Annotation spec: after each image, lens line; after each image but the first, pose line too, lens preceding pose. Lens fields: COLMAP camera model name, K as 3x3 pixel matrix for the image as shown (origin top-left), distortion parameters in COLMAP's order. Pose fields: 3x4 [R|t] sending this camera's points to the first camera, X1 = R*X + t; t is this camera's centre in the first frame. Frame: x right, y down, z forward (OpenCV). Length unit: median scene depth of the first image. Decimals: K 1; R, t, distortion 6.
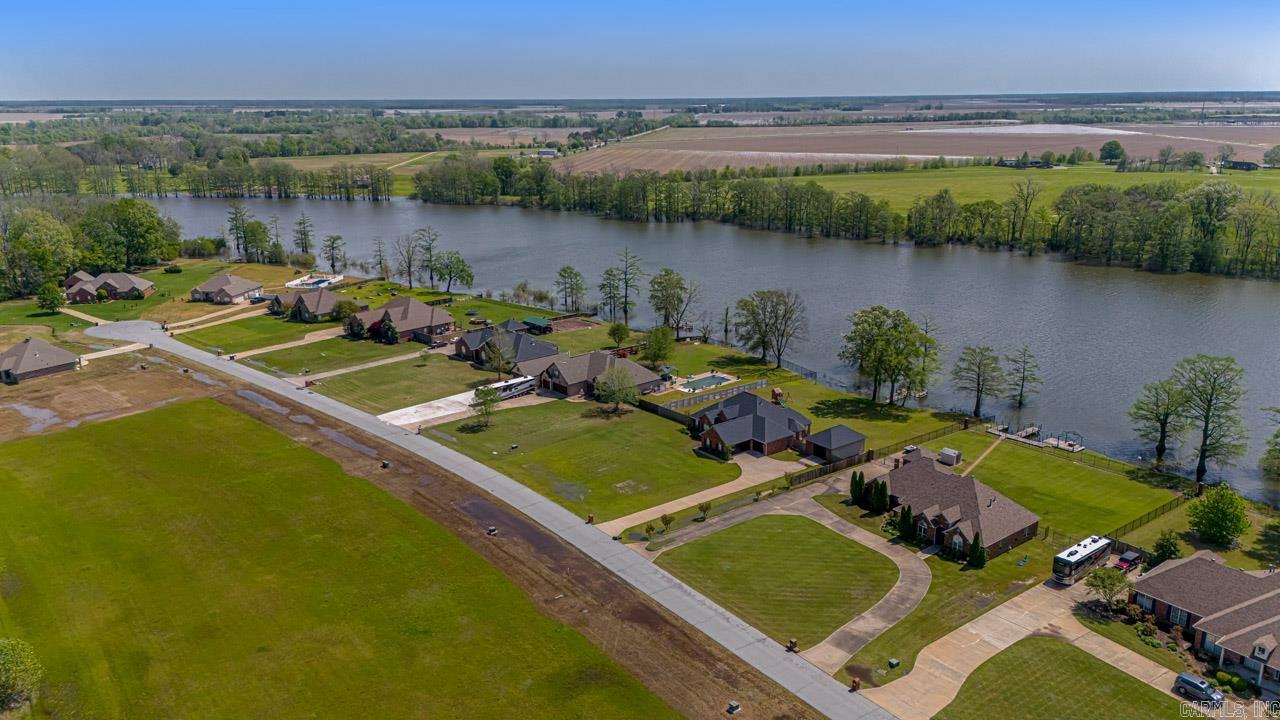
lens RADIAL K [[927.2, 0, 642.2], [0, 927.2, 359.3], [0, 0, 1]] dist [0.098983, -0.122825]
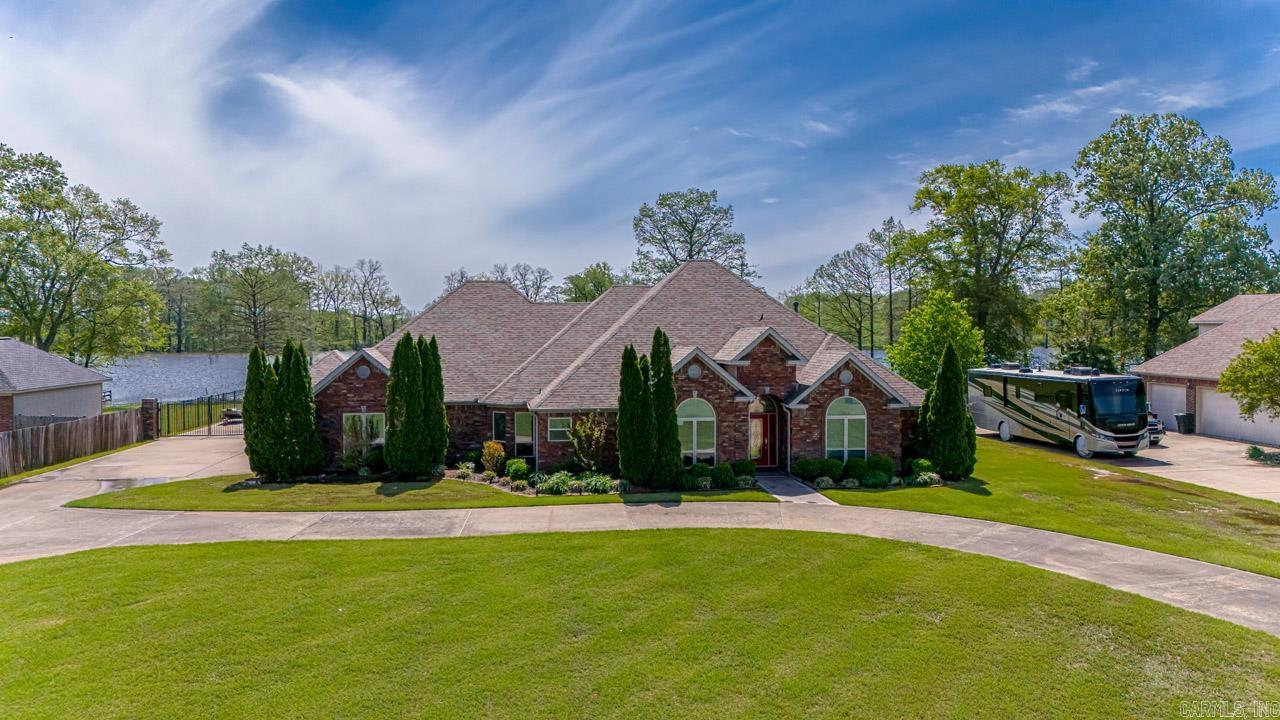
lens RADIAL K [[927.2, 0, 642.2], [0, 927.2, 359.3], [0, 0, 1]] dist [0.098983, -0.122825]
pose [[0.500166, -0.017352, 0.865756, 0.068361], [0.230525, 0.966388, -0.113811, 0.153668], [-0.834681, 0.256502, 0.487354, 0.729290]]
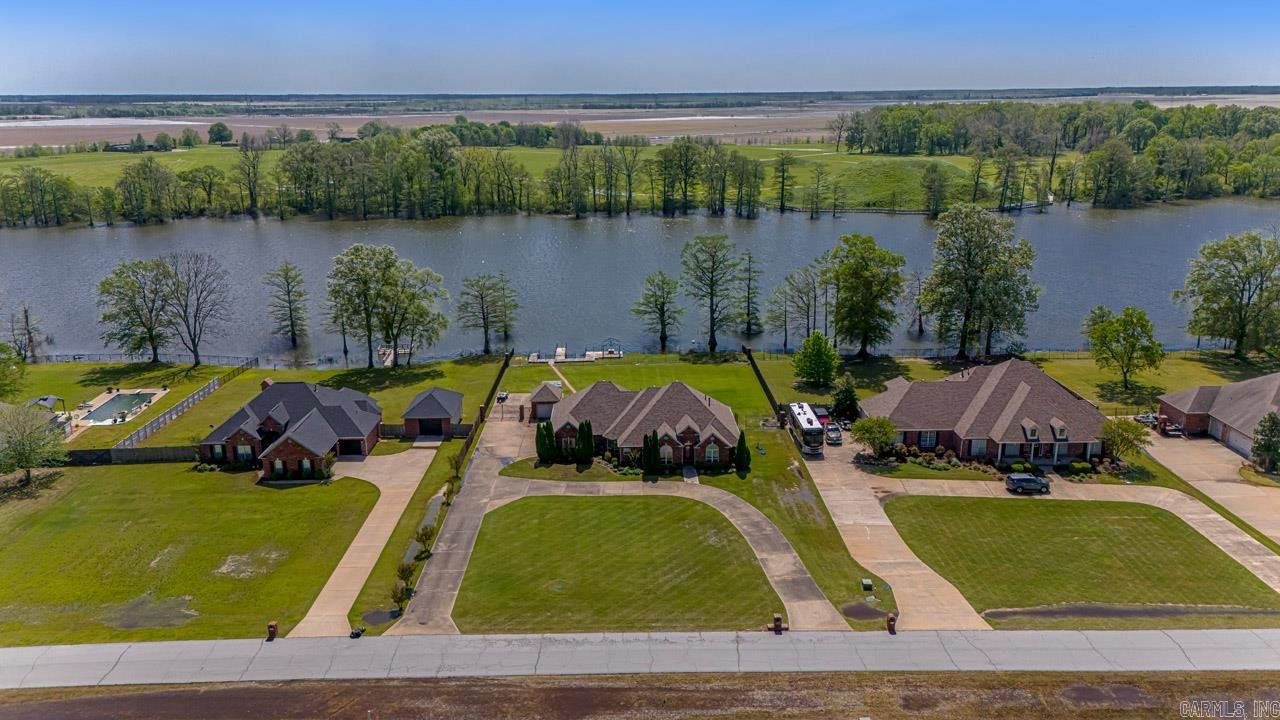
lens RADIAL K [[927.2, 0, 642.2], [0, 927.2, 359.3], [0, 0, 1]] dist [0.098983, -0.122825]
pose [[0.593730, -0.218007, 0.774569, -0.275638], [0.219838, 0.969925, 0.104479, 0.006231], [-0.774052, 0.108247, 0.623800, 0.402936]]
